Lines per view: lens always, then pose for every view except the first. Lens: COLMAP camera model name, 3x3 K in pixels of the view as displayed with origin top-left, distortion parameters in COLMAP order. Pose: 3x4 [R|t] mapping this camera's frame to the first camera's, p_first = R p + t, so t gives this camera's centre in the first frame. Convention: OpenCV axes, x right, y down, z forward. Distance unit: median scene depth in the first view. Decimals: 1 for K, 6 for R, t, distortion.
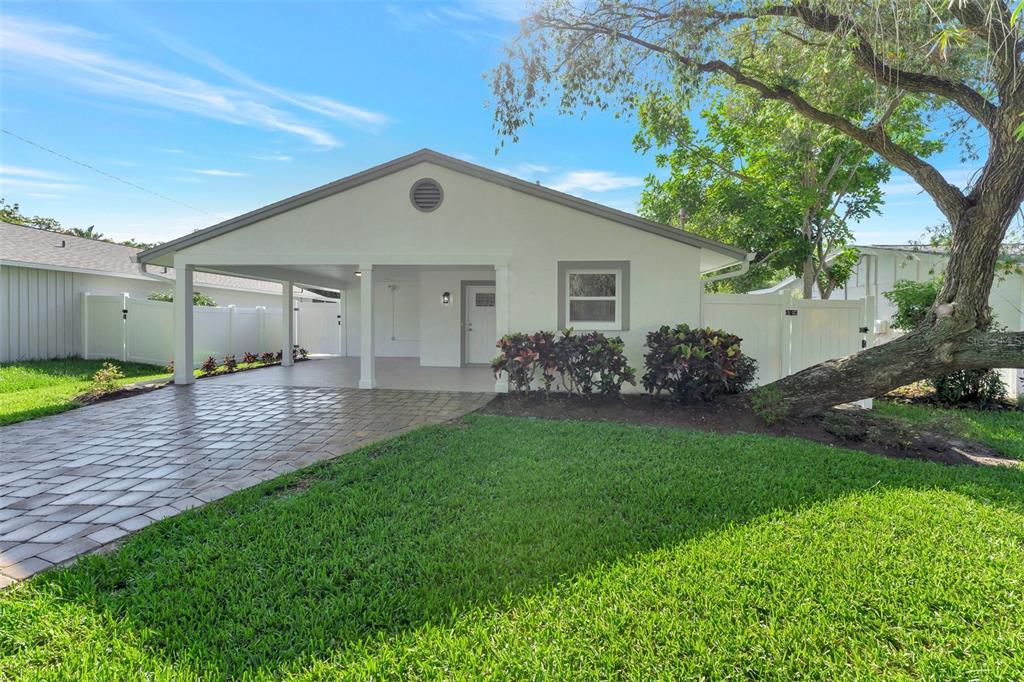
lens RADIAL K [[406.0, 0, 511.2], [0, 406.0, 323.0], [0, 0, 1]] dist [0.000811, 0.000102]
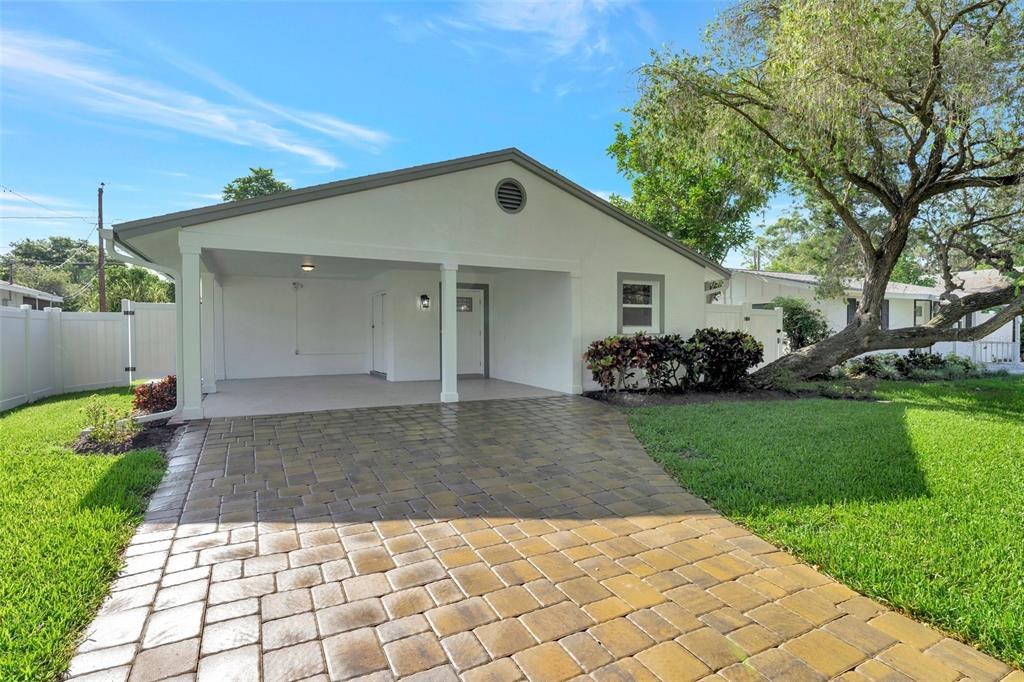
lens RADIAL K [[500.2, 0, 509.3], [0, 500.2, 336.2], [0, 0, 1]] dist [-0.000695, -0.000571]
pose [[0.853316, -0.014787, 0.521184, -0.835612], [0.012117, 0.999890, 0.008531, 0.008014], [-0.521253, -0.000964, 0.853402, -0.009387]]
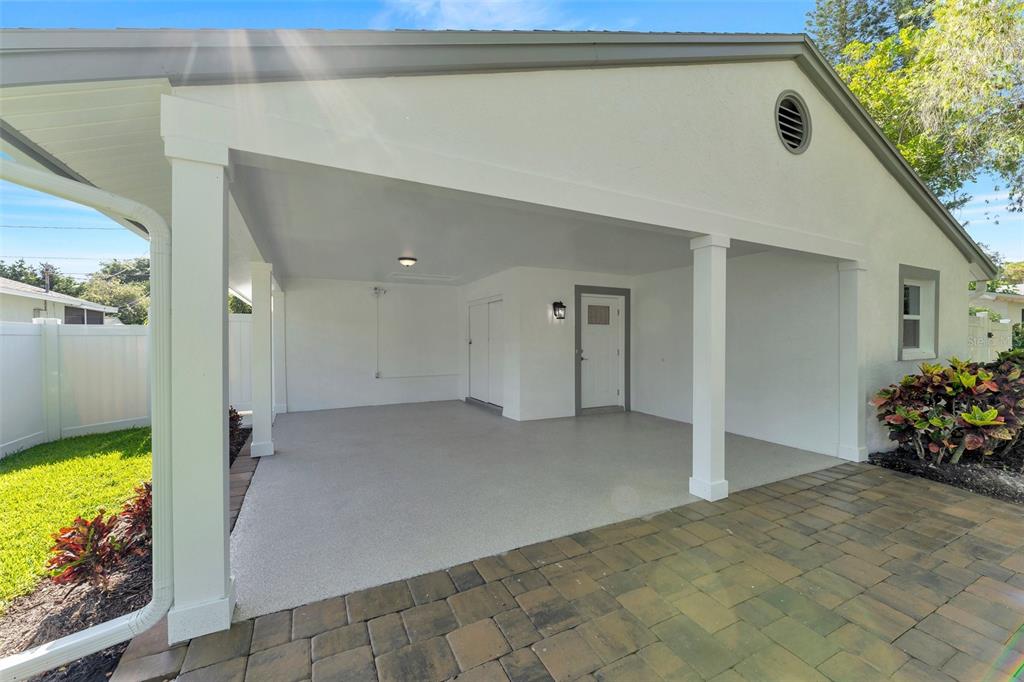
lens RADIAL K [[410.1, 0, 513.3], [0, 410.1, 337.5], [0, 0, 1]] dist [-0.000839, -0.000097]
pose [[0.858518, -0.005736, 0.512751, -0.816439], [0.010042, 0.999934, -0.005627, -0.025766], [-0.512685, 0.009981, 0.858519, 0.719708]]
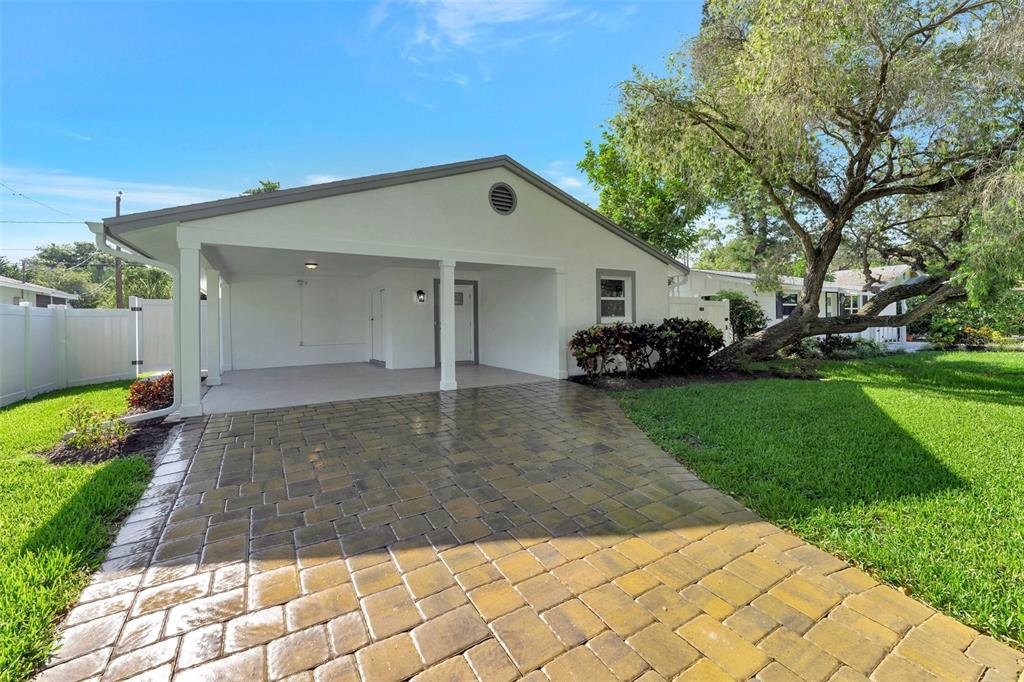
lens RADIAL K [[411.8, 0, 511.6], [0, 411.8, 314.6], [0, 0, 1]] dist [0.000204, 0.000060]
pose [[0.815402, -0.010266, 0.578804, -0.812151], [0.023605, 0.999601, -0.015525, 0.002492], [-0.578414, 0.026322, 0.815319, 0.124476]]
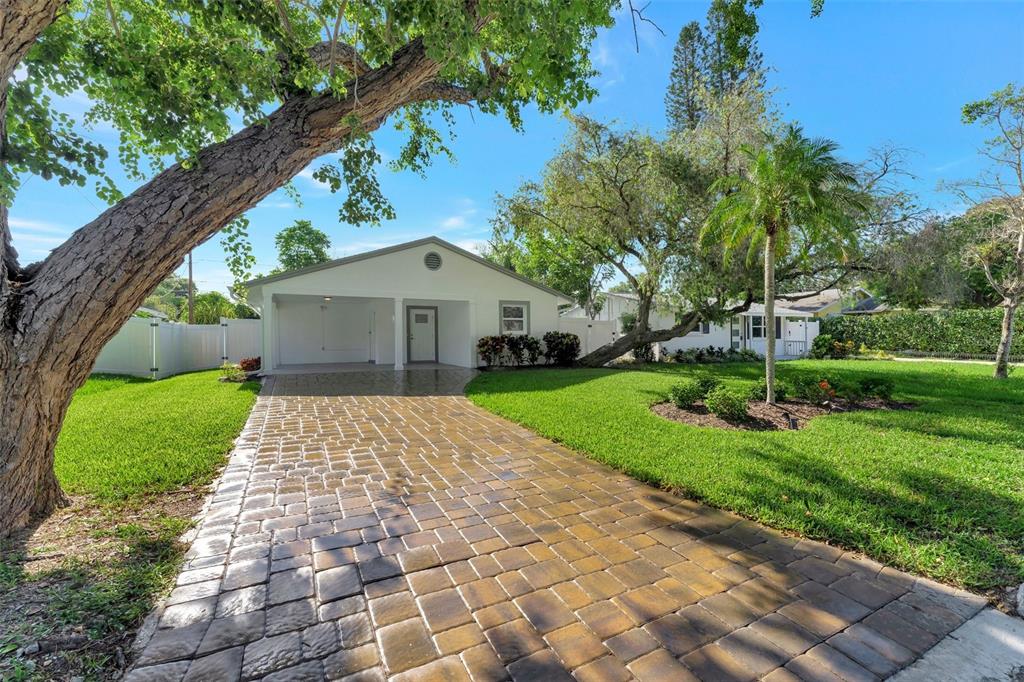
lens RADIAL K [[430.6, 0, 510.3], [0, 430.6, 337.0], [0, 0, 1]] dist [-0.000851, -0.000083]
pose [[0.859696, -0.011863, 0.510668, -0.897777], [0.018564, 0.999795, -0.008026, 0.044575], [-0.510468, 0.016381, 0.859741, -0.818836]]
